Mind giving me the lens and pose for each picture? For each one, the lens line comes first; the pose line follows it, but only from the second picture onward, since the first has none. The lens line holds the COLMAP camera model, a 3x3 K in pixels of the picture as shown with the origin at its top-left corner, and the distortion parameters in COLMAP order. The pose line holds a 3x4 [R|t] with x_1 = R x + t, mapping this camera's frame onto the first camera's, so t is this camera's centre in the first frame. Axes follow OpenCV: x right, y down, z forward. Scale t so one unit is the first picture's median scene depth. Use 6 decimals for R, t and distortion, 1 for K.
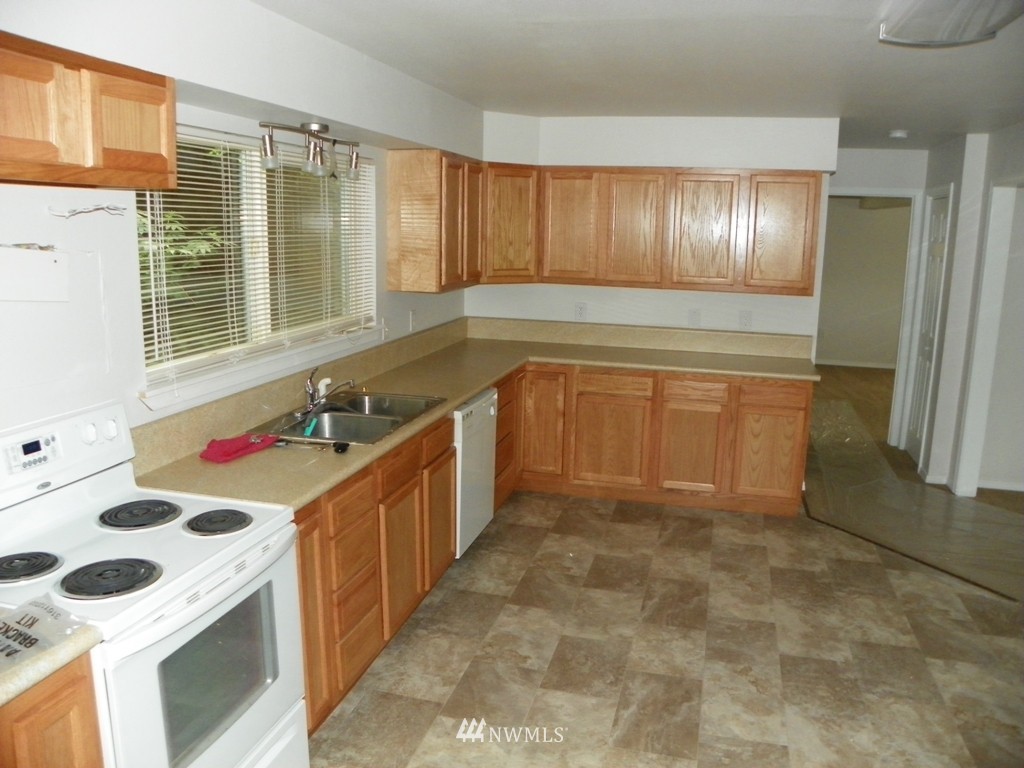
lens RADIAL K [[779.8, 0, 512.0], [0, 779.8, 384.0], [0, 0, 1]] dist [-0.120441, 0.010006]
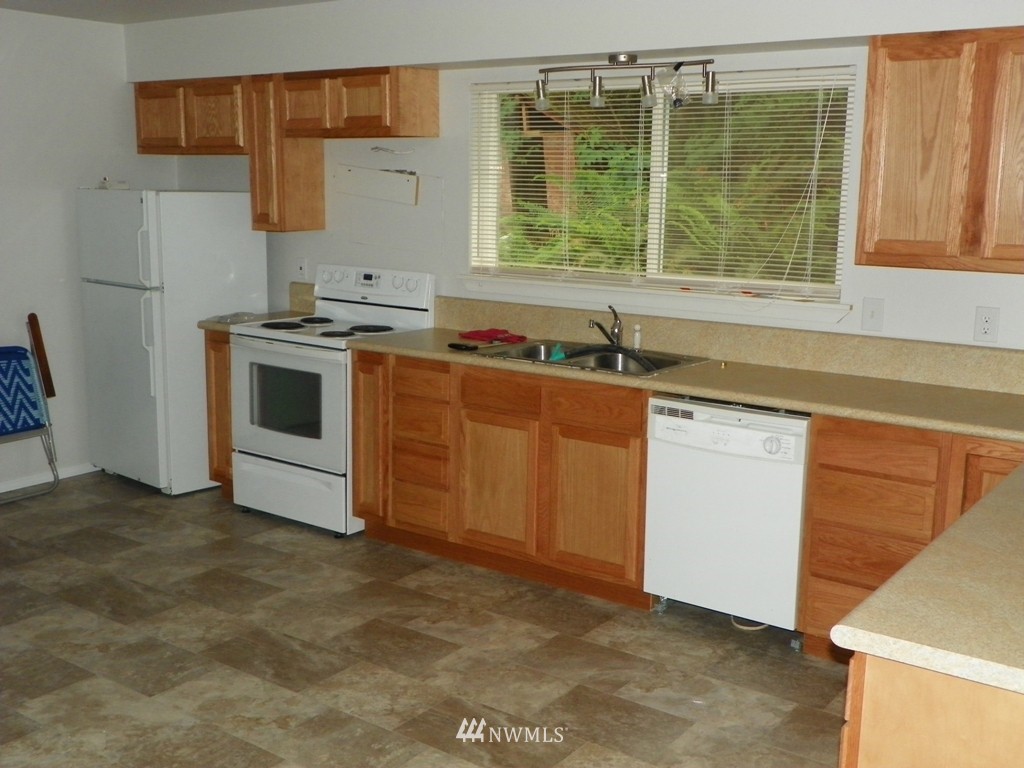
lens RADIAL K [[1103.1, 0, 512.0], [0, 1103.1, 384.0], [0, 0, 1]] dist [0.001445, -0.003921]
pose [[-0.357444, 0.146036, -0.922446, 1.251880], [-0.202183, 0.952177, 0.229088, -0.251923], [0.911787, 0.268389, -0.310824, 1.538264]]
